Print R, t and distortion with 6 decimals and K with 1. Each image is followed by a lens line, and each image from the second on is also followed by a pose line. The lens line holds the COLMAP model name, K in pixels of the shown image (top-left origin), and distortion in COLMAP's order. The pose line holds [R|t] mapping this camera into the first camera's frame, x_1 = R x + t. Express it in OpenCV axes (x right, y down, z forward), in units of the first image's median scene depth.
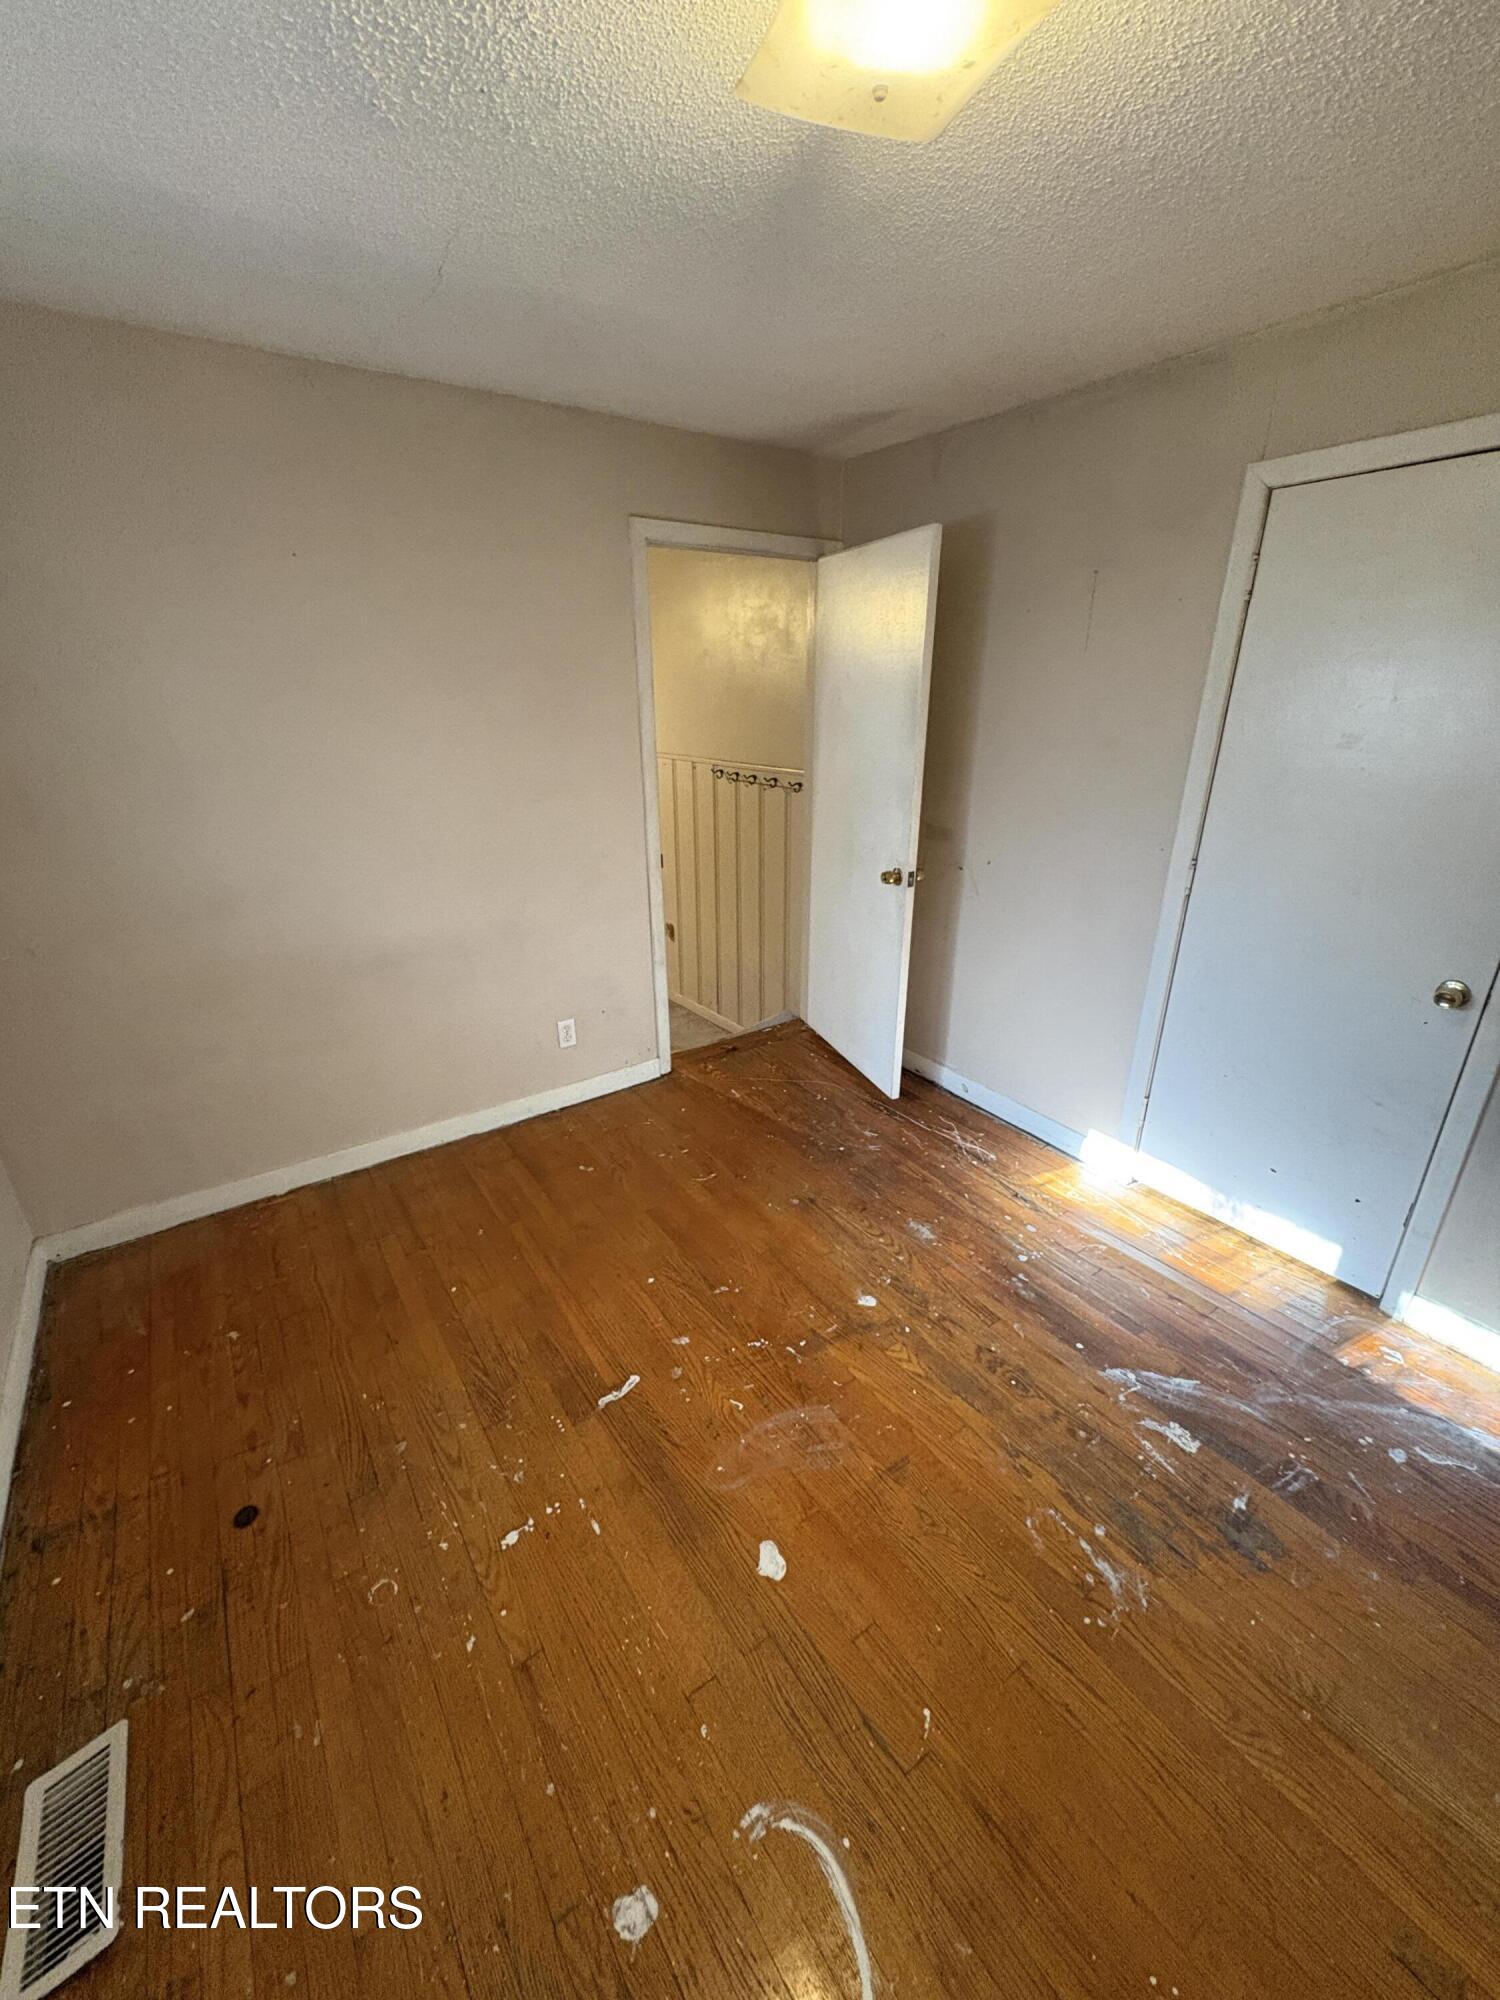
lens RADIAL K [[800.3, 0, 758.9], [0, 800.3, 996.5], [0, 0, 1]] dist [-0.000316, -0.000801]
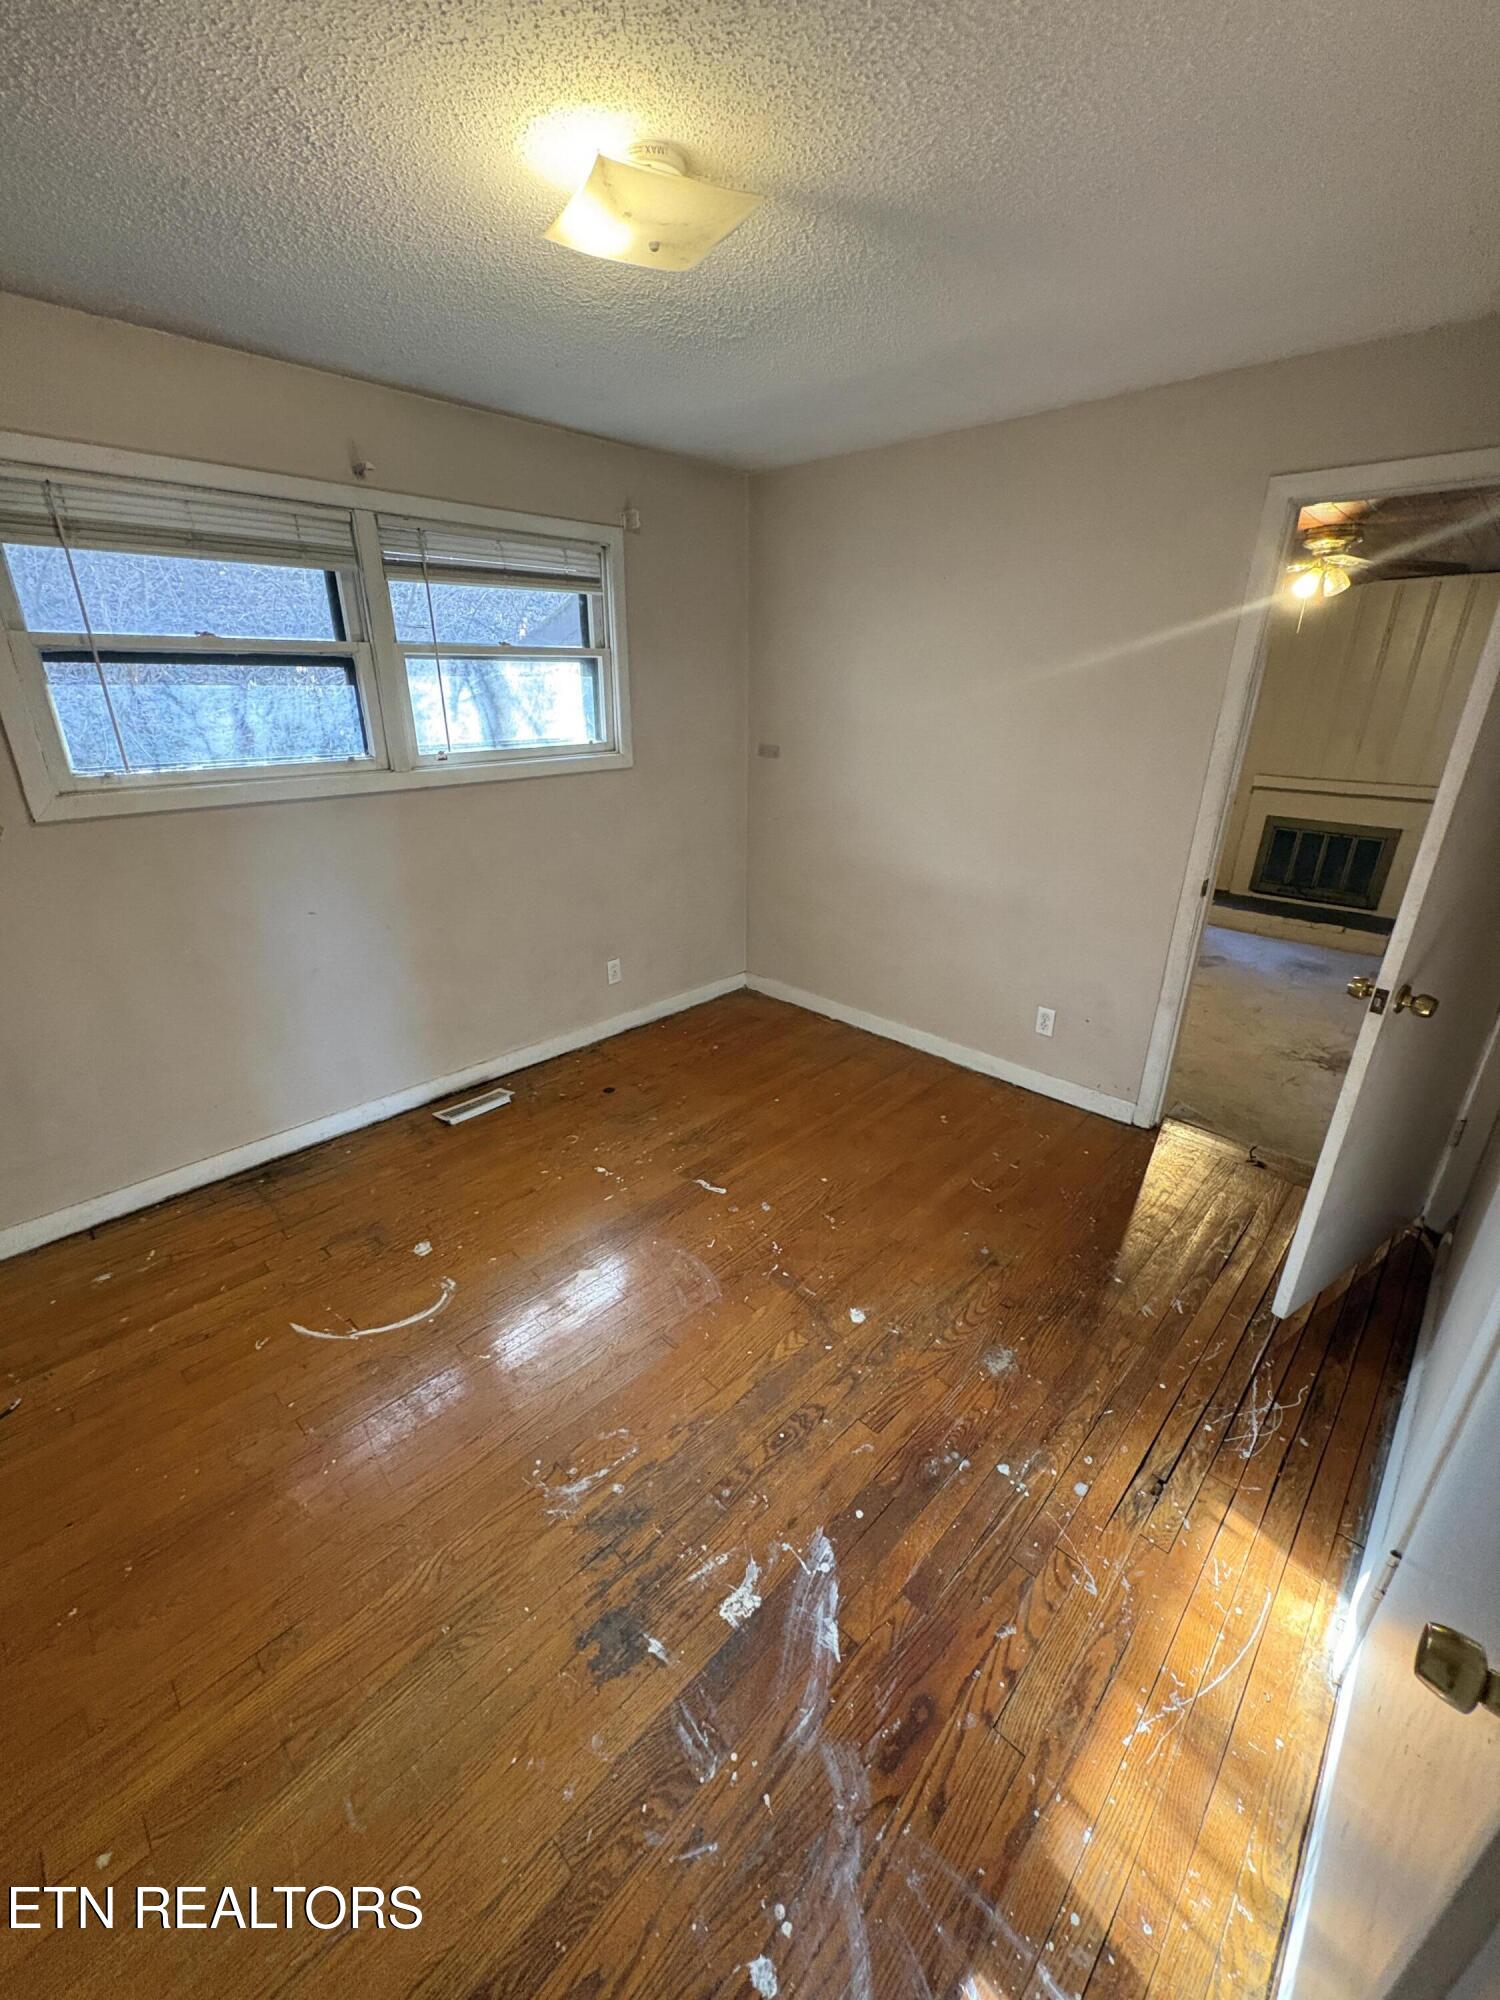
lens RADIAL K [[800.3, 0, 748.6], [0, 800.3, 997.3], [0, 0, 1]] dist [-0.000316, -0.000801]
pose [[0.184860, 0.376067, -0.907965, 0.965890], [-0.367035, 0.883456, 0.291188, -0.222476], [0.911653, 0.279426, 0.301346, 0.546574]]
